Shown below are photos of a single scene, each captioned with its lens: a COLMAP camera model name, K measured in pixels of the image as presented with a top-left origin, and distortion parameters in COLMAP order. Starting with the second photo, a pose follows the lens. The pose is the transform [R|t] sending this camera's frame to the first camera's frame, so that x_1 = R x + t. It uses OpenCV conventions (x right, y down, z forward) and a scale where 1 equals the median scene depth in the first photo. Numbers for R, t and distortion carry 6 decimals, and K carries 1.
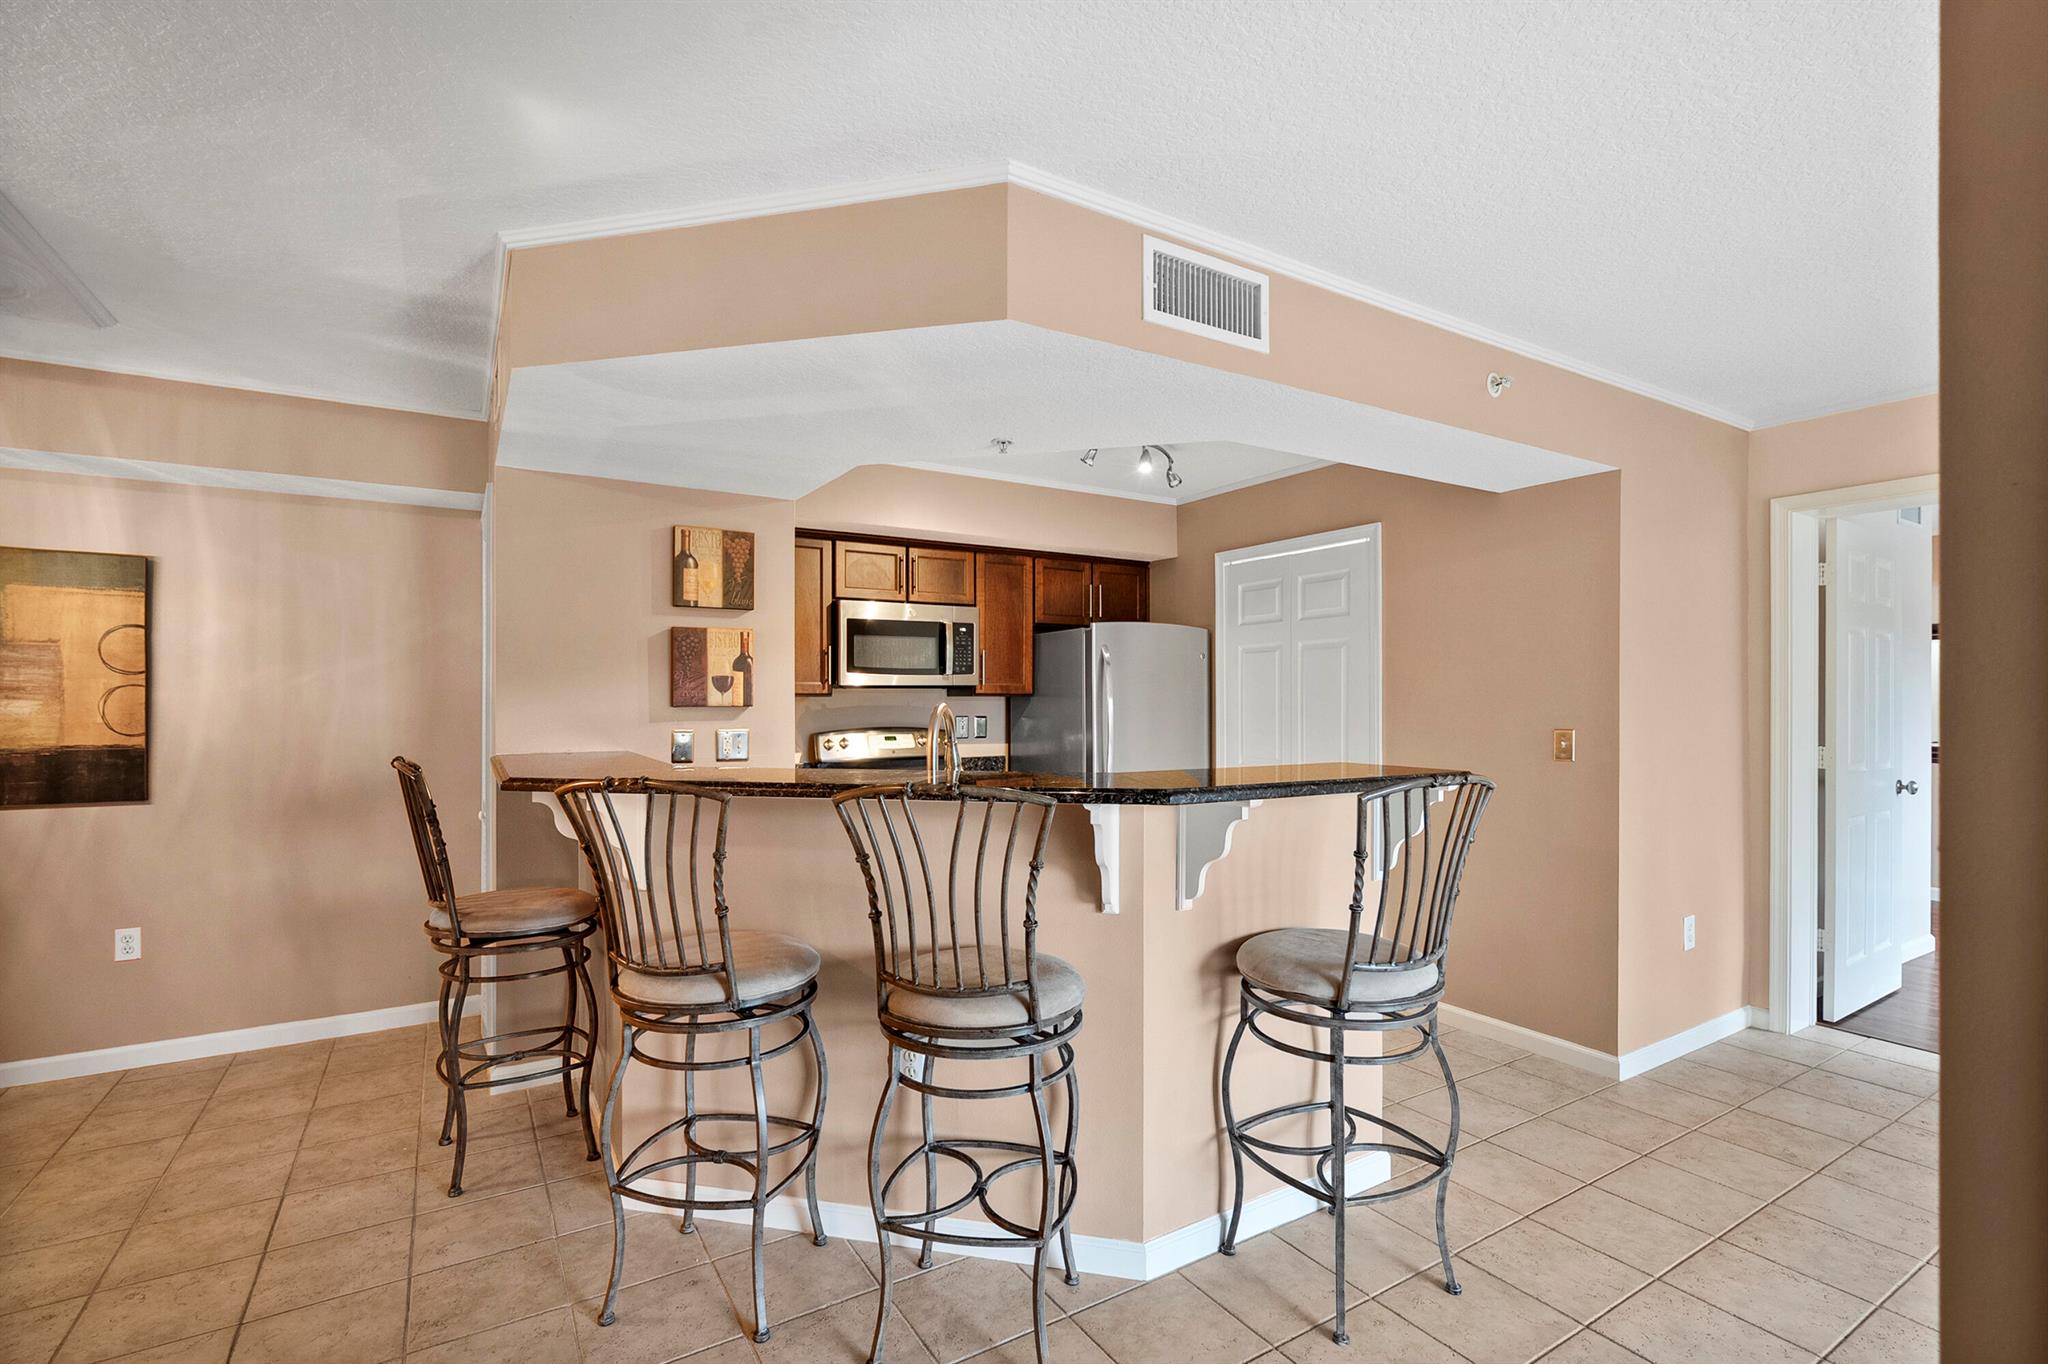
lens RADIAL K [[949.2, 0, 1018.0], [0, 949.2, 701.9], [0, 0, 1]] dist [0.077173, -0.000015]
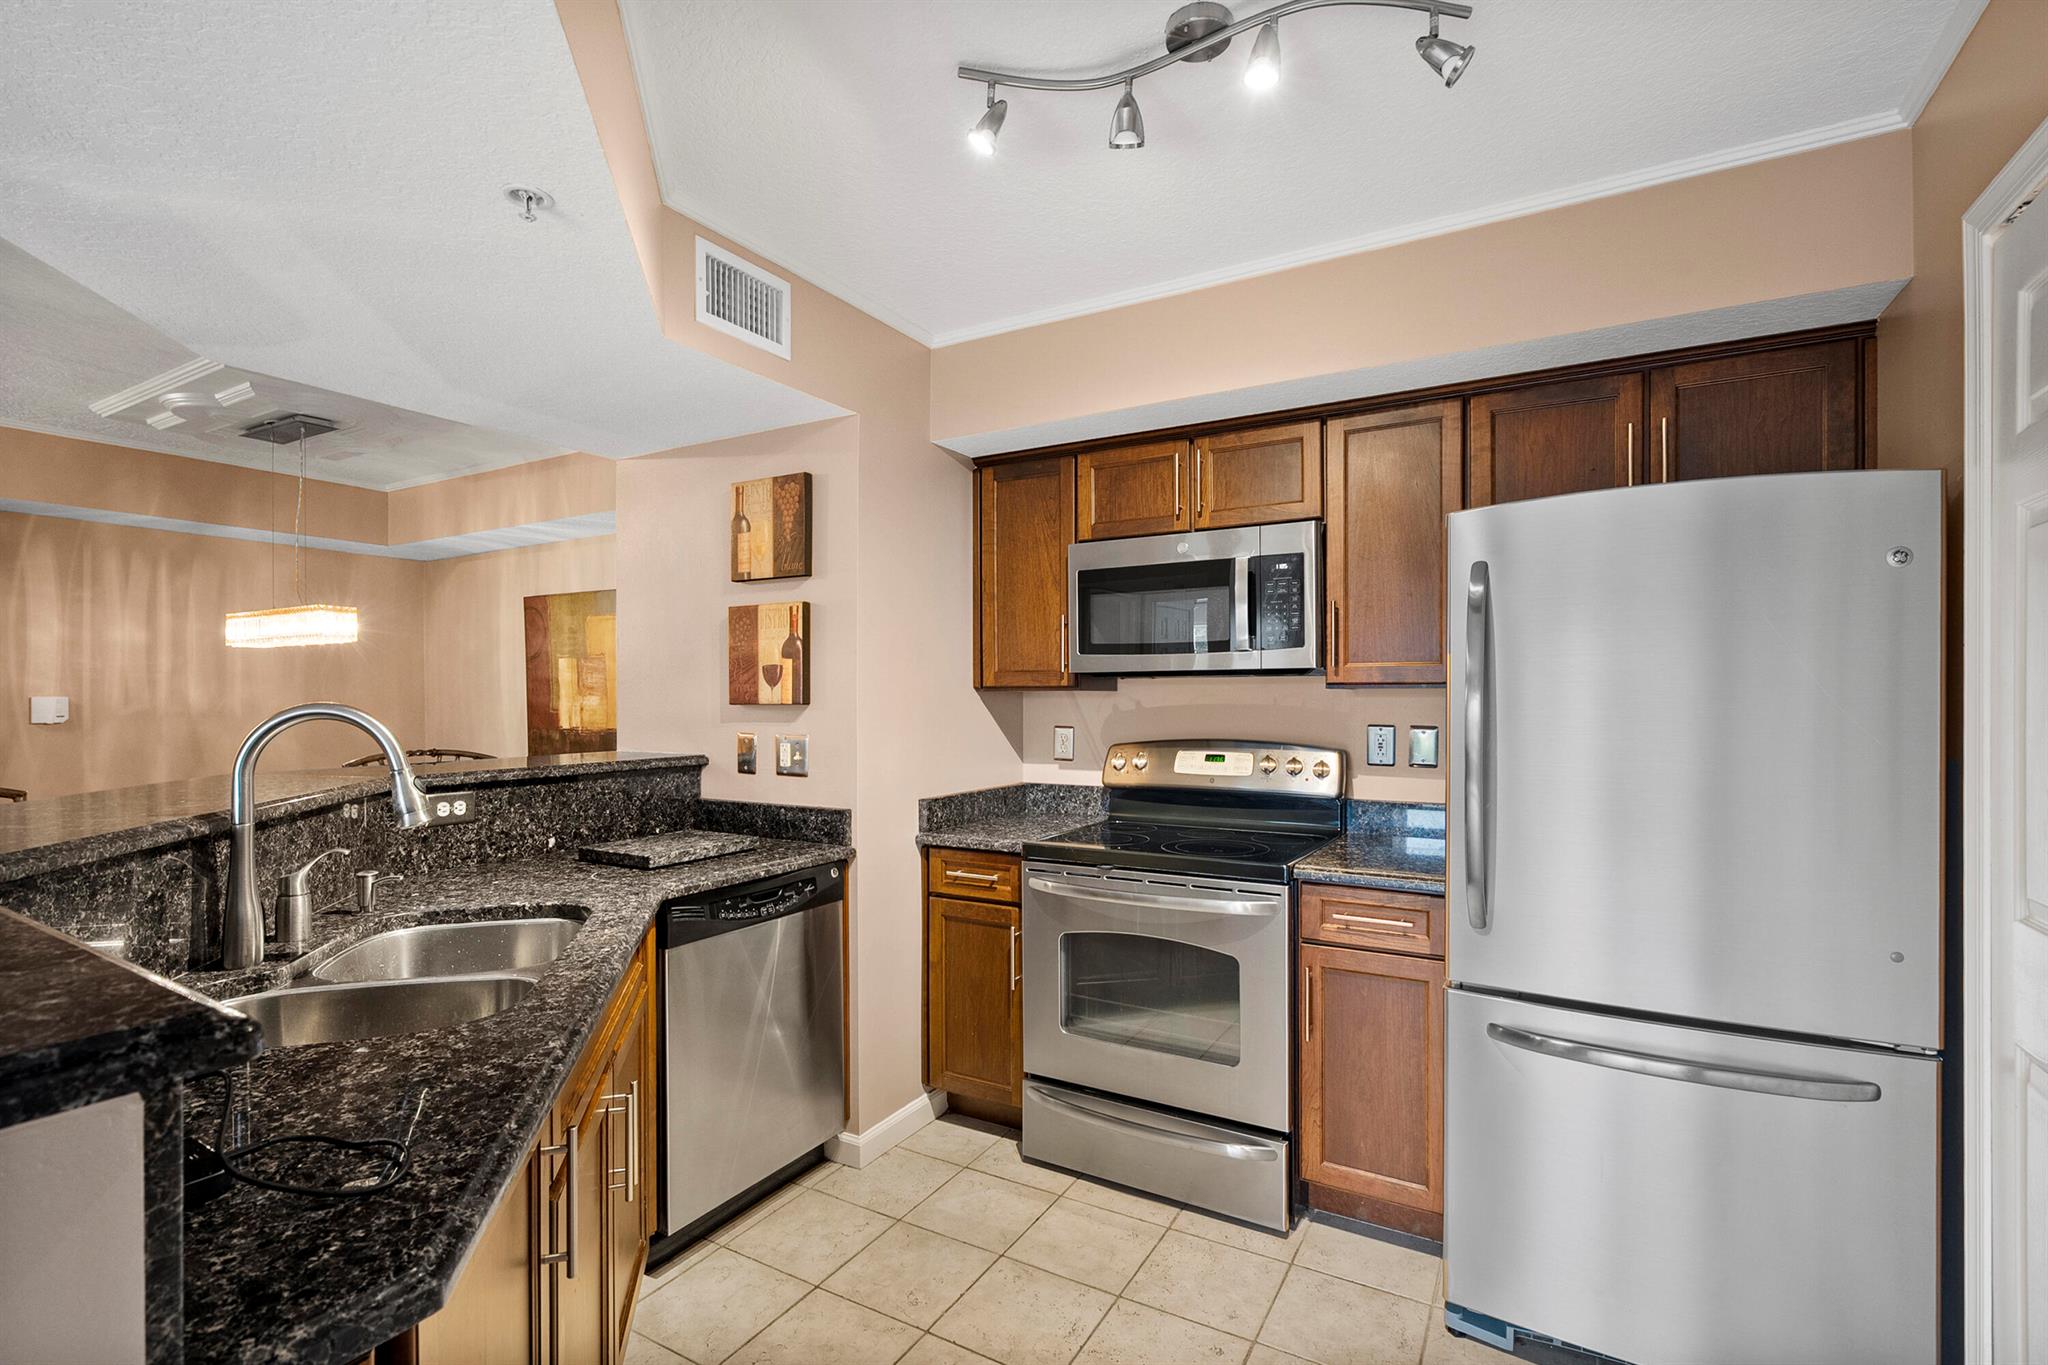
lens RADIAL K [[951.6, 0, 1027.2], [0, 951.6, 709.0], [0, 0, 1]] dist [-0.001187, -0.000267]
pose [[0.502323, -0.000973, -0.864680, 0.461245], [0.000651, 1.000000, -0.000748, 0.009150], [0.864680, -0.000187, 0.502323, 0.792210]]
